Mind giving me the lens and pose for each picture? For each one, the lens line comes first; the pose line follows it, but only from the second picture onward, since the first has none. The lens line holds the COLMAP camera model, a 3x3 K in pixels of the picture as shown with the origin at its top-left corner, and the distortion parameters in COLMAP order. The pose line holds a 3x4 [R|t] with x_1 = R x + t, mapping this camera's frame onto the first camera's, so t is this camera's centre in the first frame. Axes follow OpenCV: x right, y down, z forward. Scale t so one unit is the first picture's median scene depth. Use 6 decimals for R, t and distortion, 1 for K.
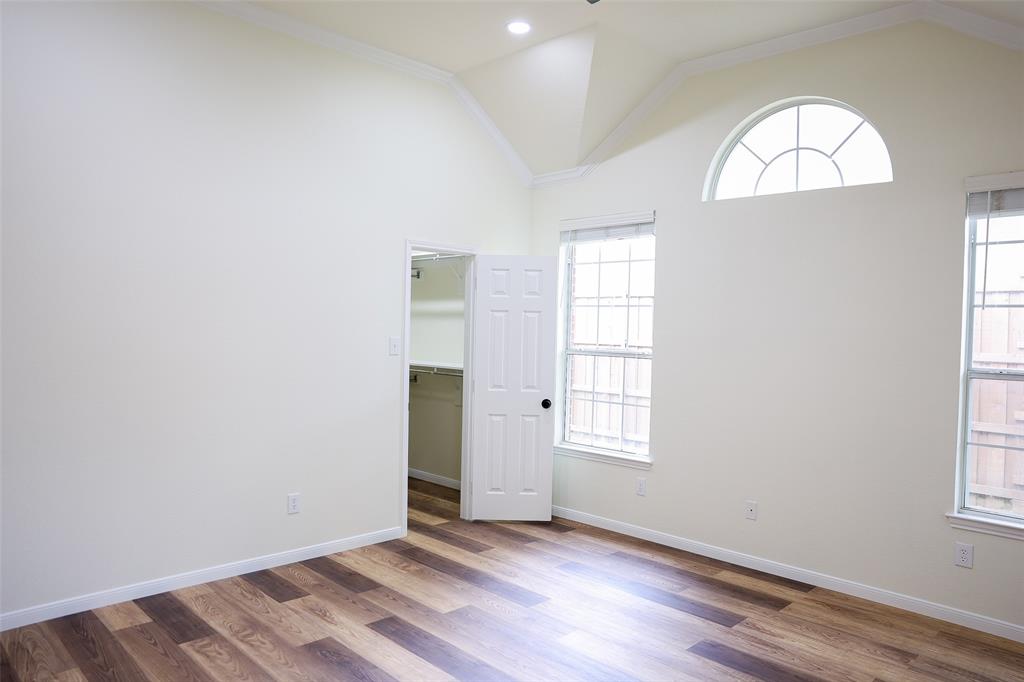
lens RADIAL K [[746.9, 0, 508.0], [0, 746.9, 319.2], [0, 0, 1]] dist [-0.115230, 0.094237]
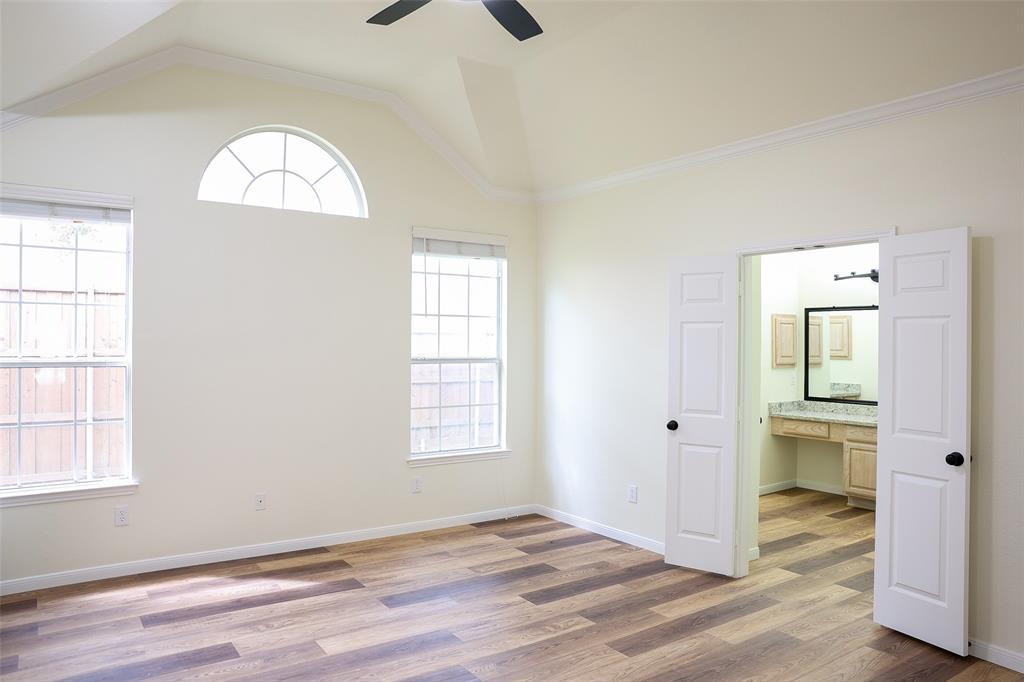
lens RADIAL K [[704.4, 0, 509.1], [0, 704.4, 337.7], [0, 0, 1]] dist [-0.113946, 0.089871]
pose [[0.141778, -0.012470, 0.989820, -0.634024], [-0.006799, 0.999885, 0.013571, 0.006643], [-0.989875, -0.008653, 0.141677, 0.521892]]
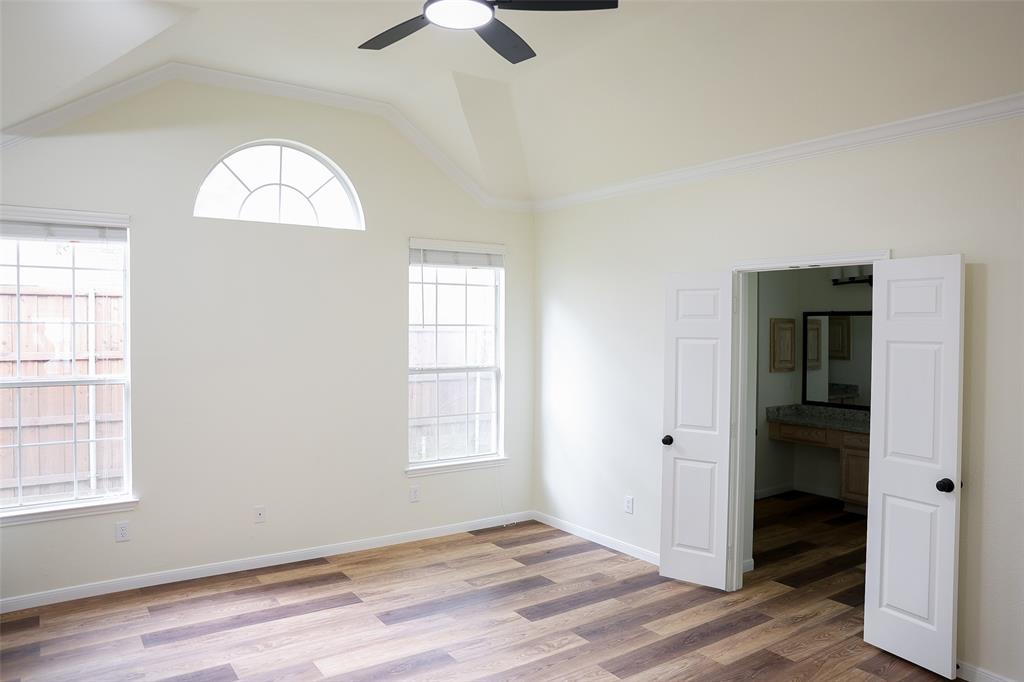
lens RADIAL K [[704.4, 0, 509.1], [0, 704.4, 337.7], [0, 0, 1]] dist [-0.113946, 0.089871]
pose [[0.146159, -0.033259, 0.988702, -0.635209], [-0.004901, 0.999398, 0.034343, -0.037332], [-0.989249, -0.009865, 0.145908, 0.511314]]
